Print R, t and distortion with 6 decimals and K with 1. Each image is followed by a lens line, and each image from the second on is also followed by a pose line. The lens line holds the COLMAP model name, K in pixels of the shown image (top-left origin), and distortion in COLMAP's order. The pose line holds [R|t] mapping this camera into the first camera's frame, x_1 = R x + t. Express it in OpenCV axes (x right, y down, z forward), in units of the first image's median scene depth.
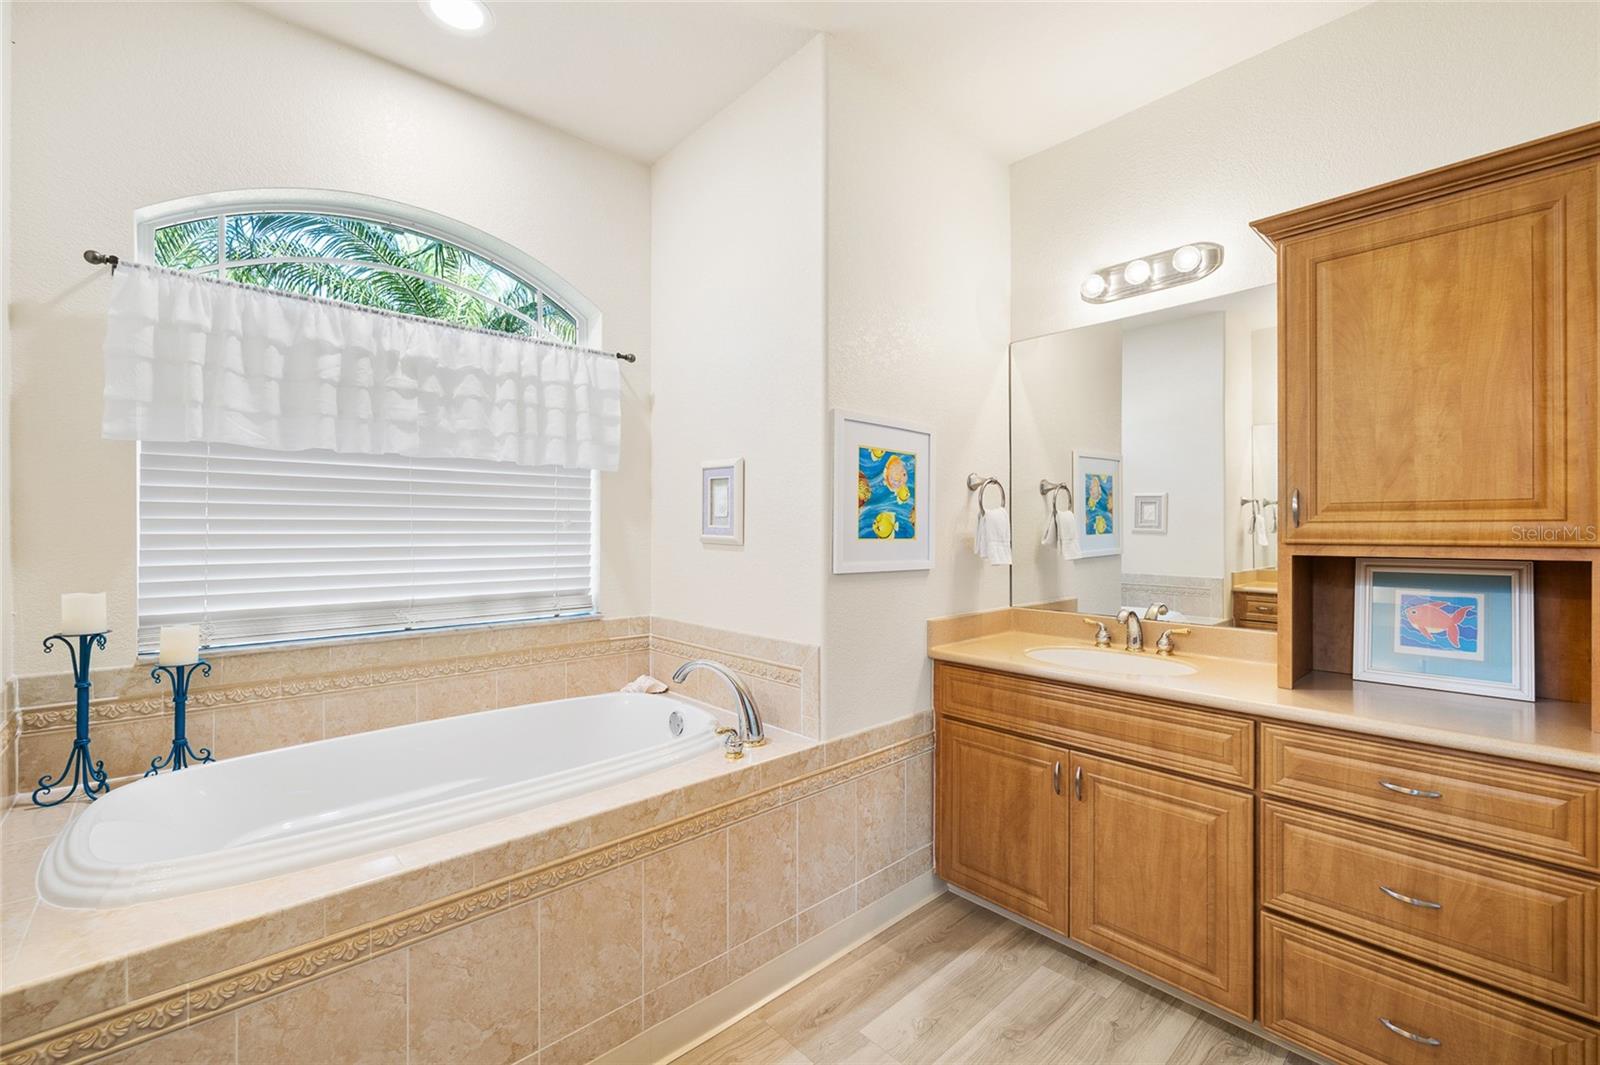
lens RADIAL K [[669.2, 0, 800.0], [0, 669.2, 532.5], [0, 0, 1]] dist [-0.002197, -0.000118]
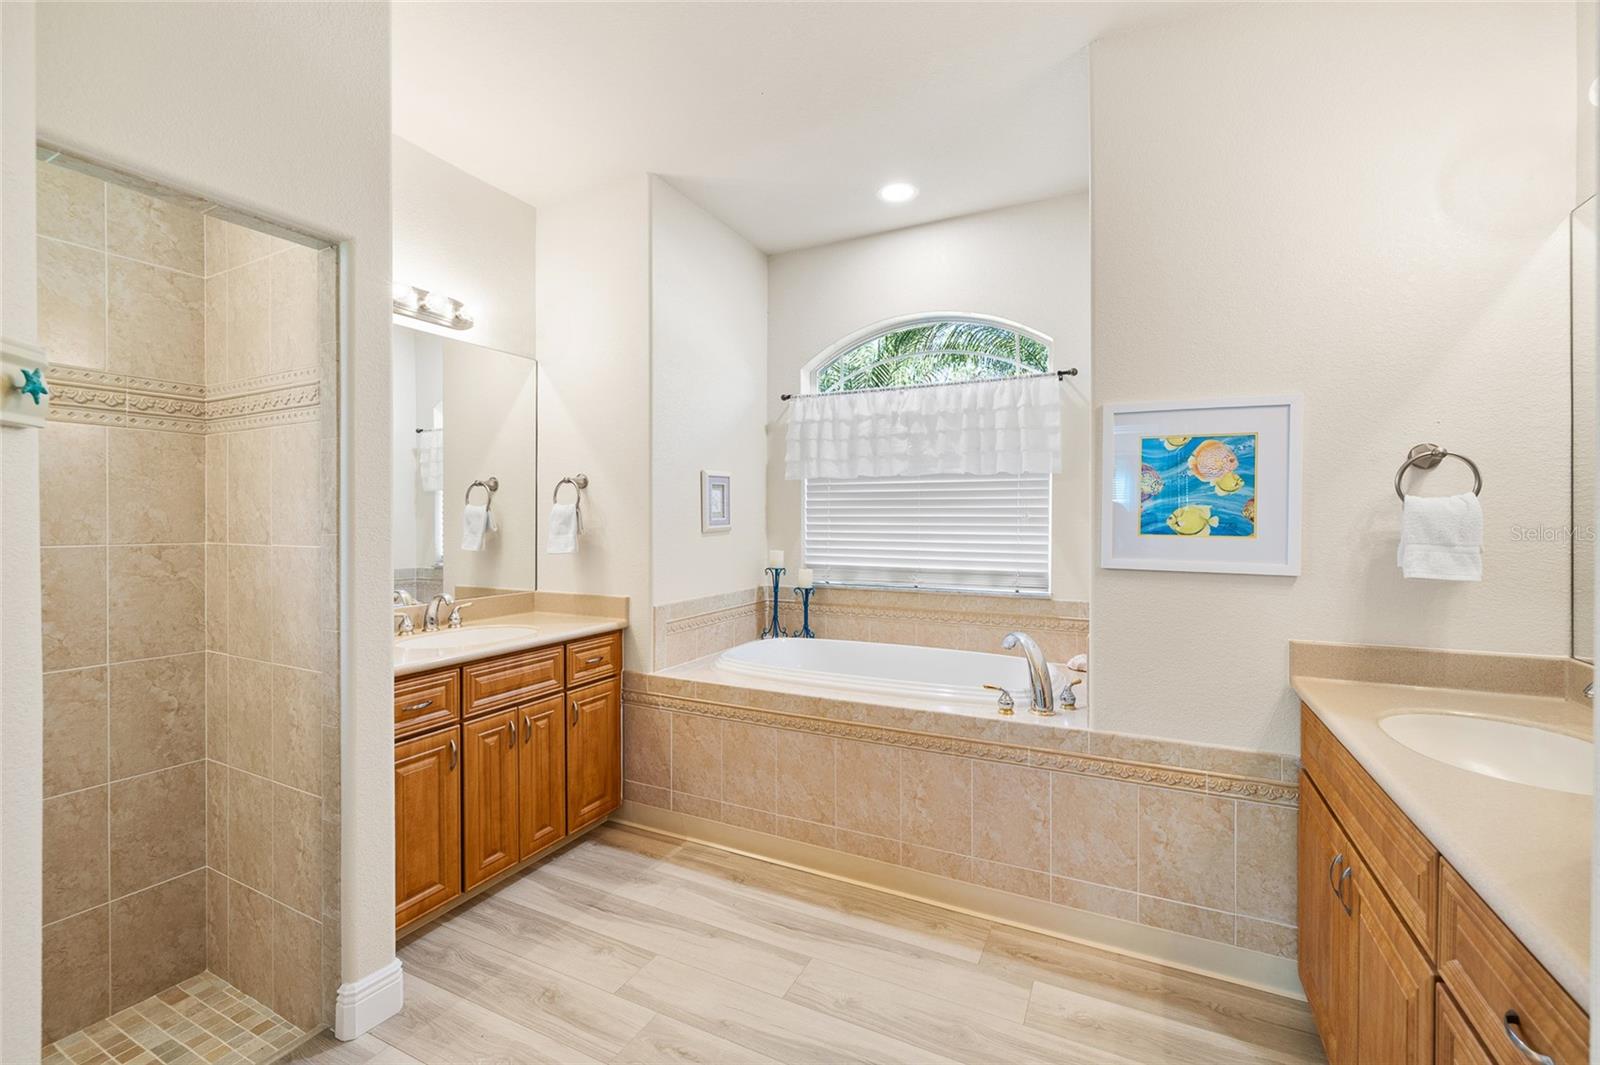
lens RADIAL K [[681.1, 0, 799.1], [0, 681.1, 524.4], [0, 0, 1]] dist [-0.000782, -0.000124]
pose [[0.357852, 0.007812, -0.933746, 0.810464], [-0.006889, 0.999960, 0.005726, -0.006999], [0.933753, 0.004383, 0.357892, 0.191729]]
